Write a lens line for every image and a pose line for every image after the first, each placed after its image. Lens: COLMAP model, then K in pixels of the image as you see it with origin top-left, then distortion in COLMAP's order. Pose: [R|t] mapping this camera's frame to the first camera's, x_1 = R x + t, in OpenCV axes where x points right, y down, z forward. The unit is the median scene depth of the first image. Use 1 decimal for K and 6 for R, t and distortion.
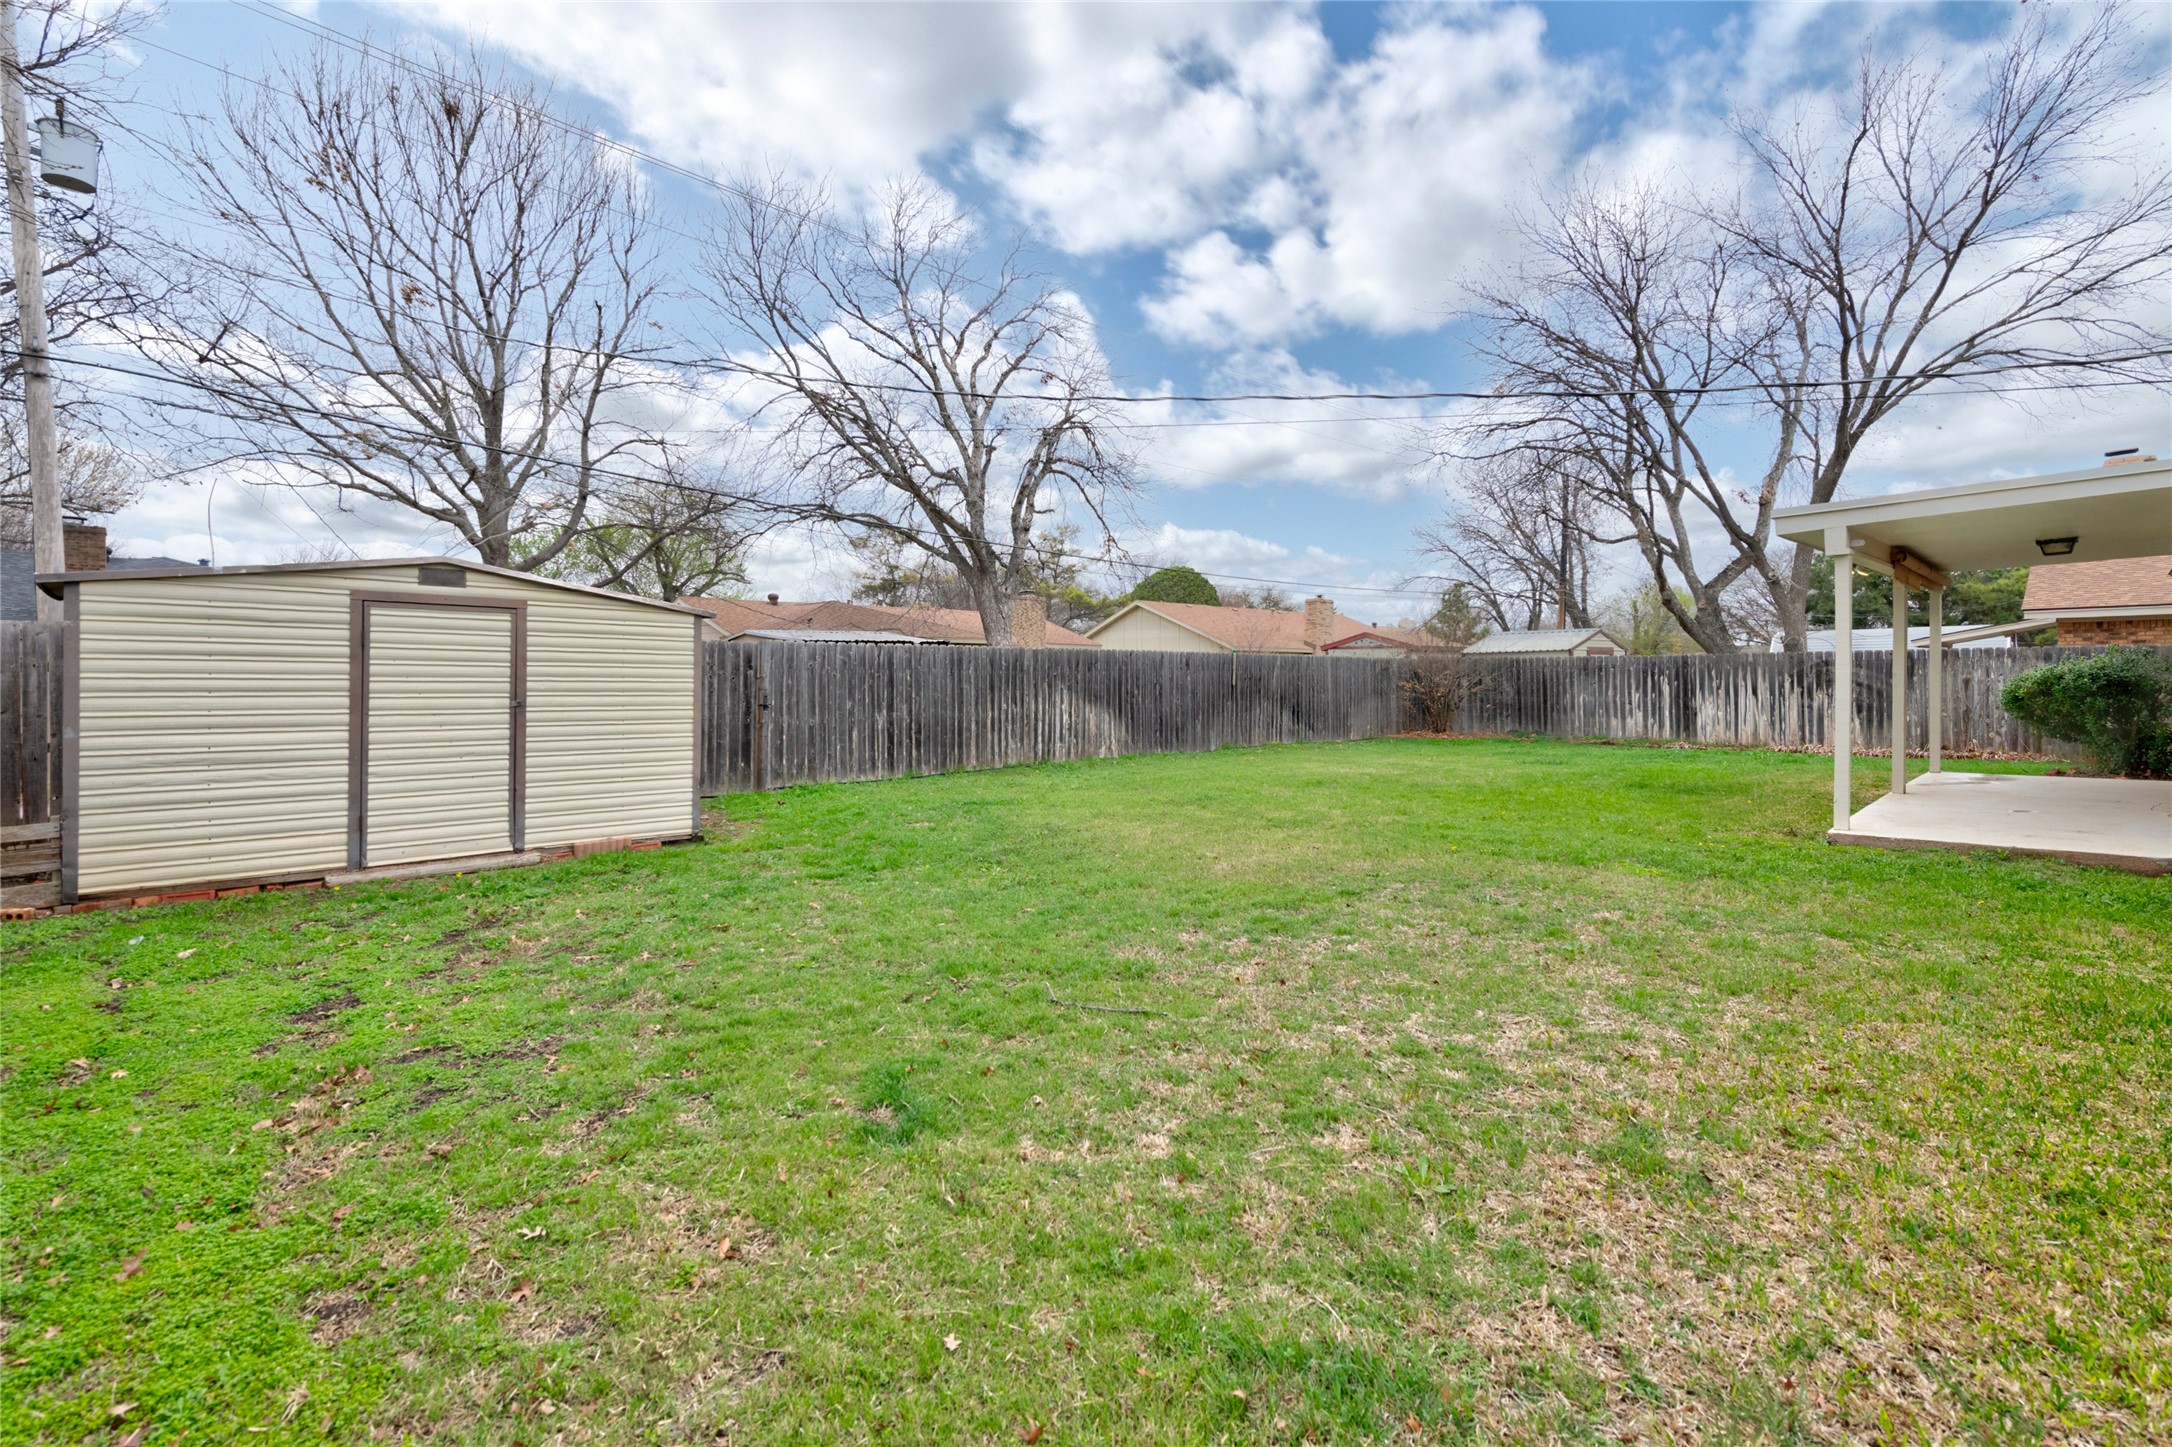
lens RADIAL K [[1005.9, 0, 1086.9], [0, 1005.9, 672.4], [0, 0, 1]] dist [0.002807, 0.000451]
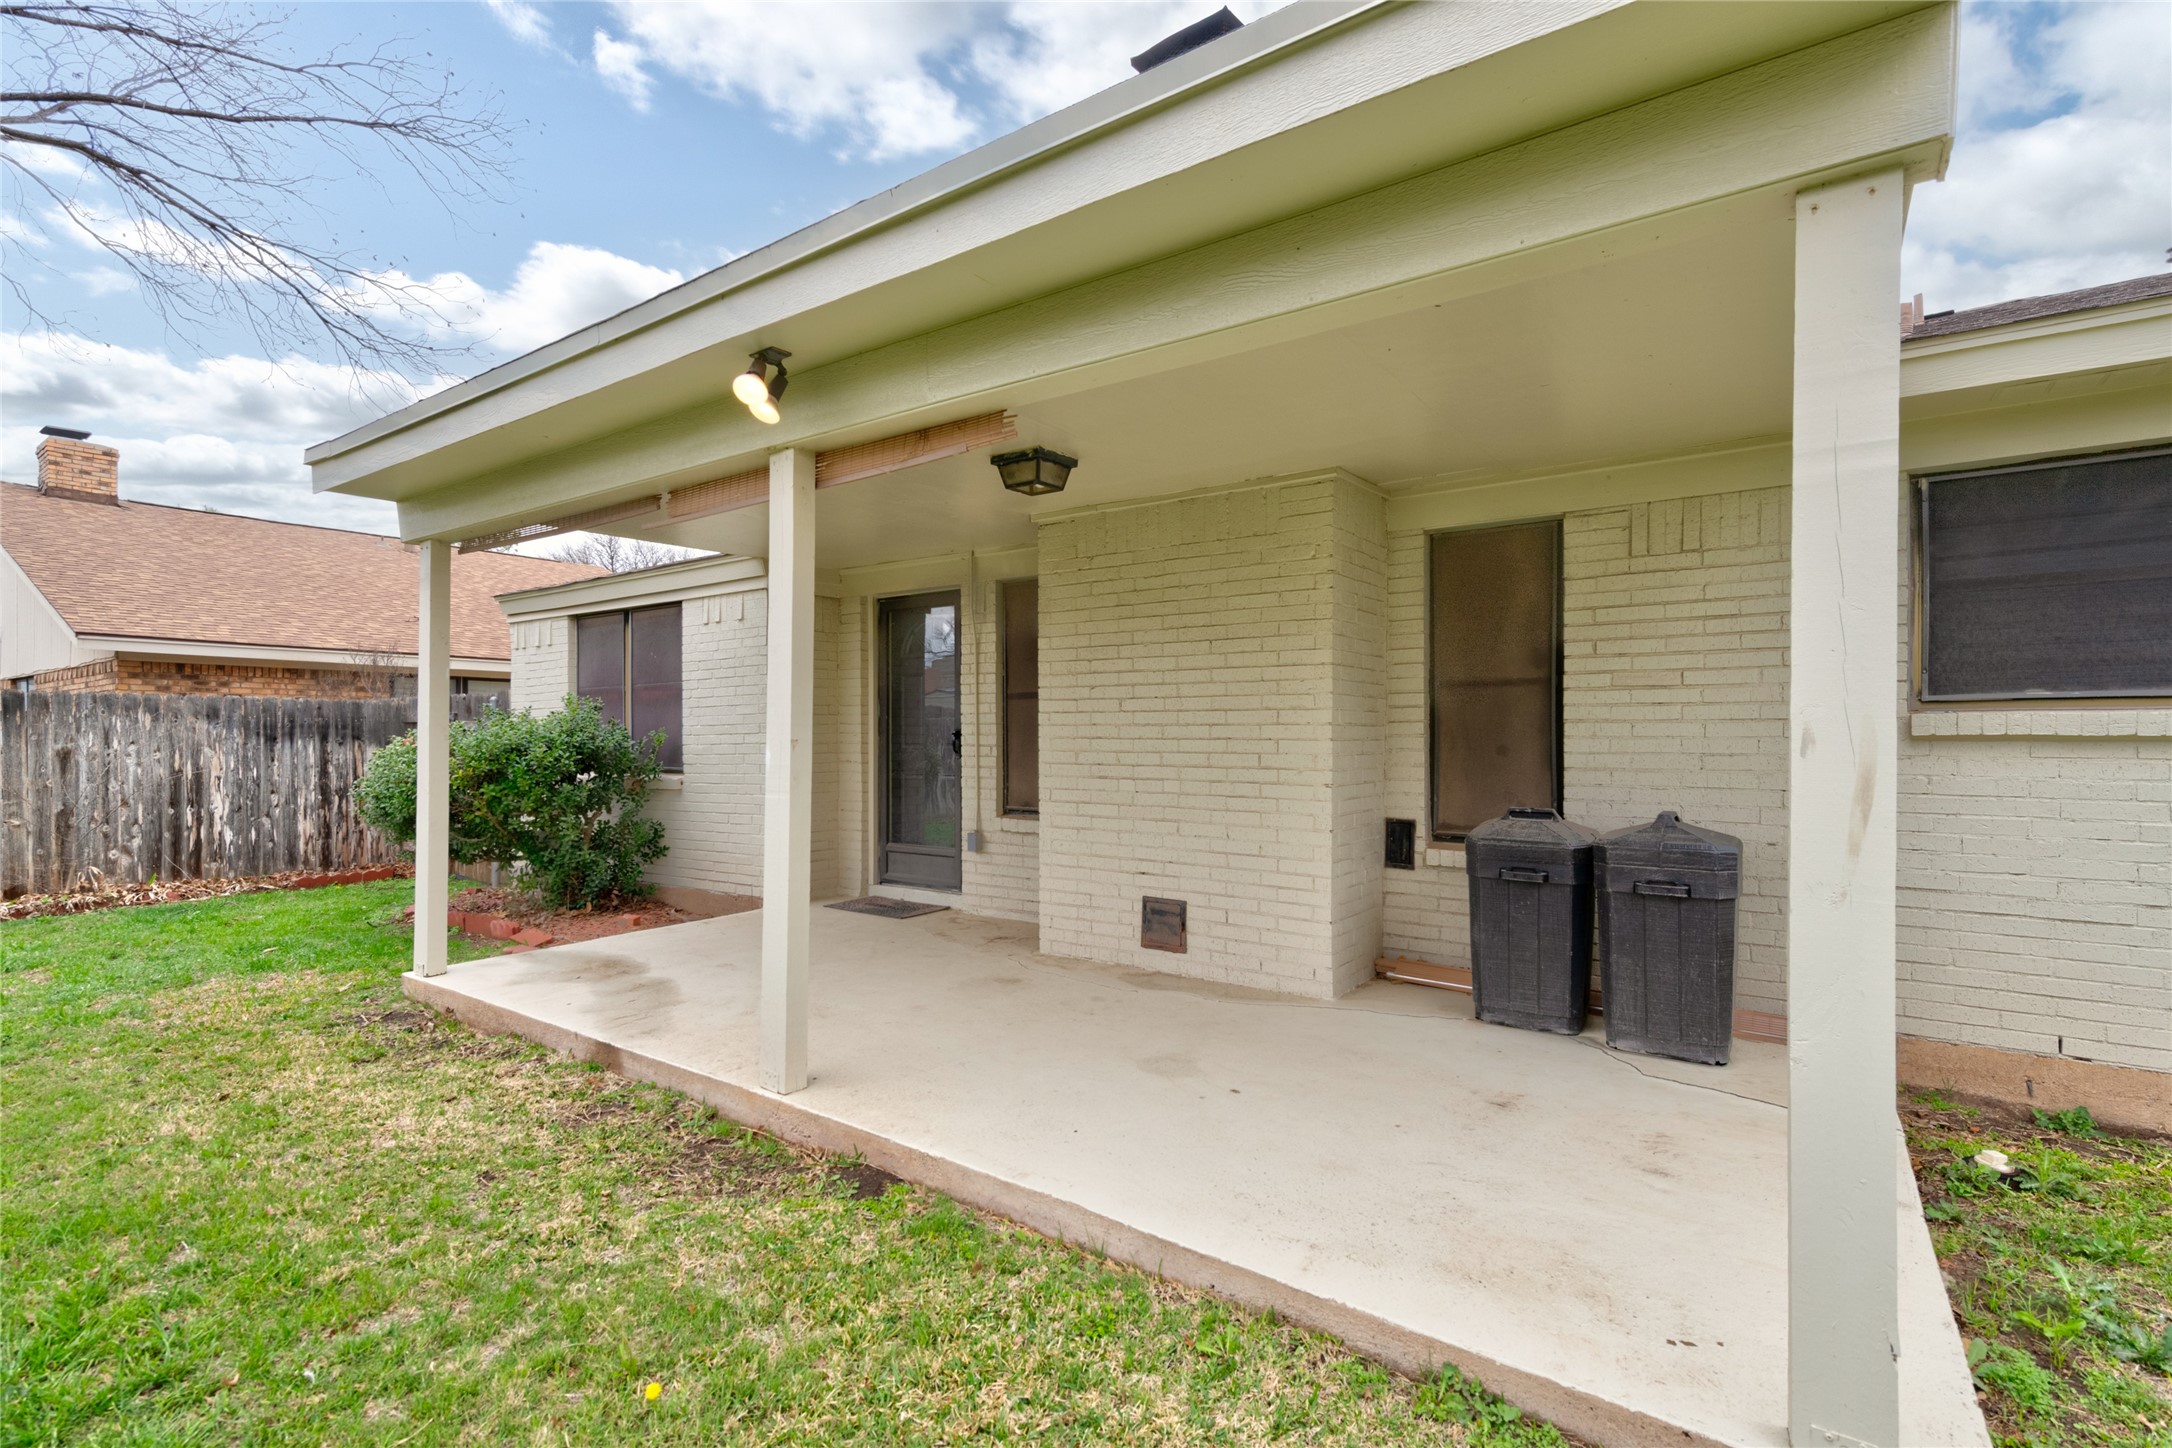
lens RADIAL K [[981.1, 0, 1094.7], [0, 981.1, 745.8], [0, 0, 1]] dist [0.011696, -0.000441]
pose [[-0.178117, 0.001049, 0.984009, 0.284990], [-0.004978, 0.999986, -0.001967, 0.002276], [-0.983997, -0.005248, -0.178109, 0.589749]]
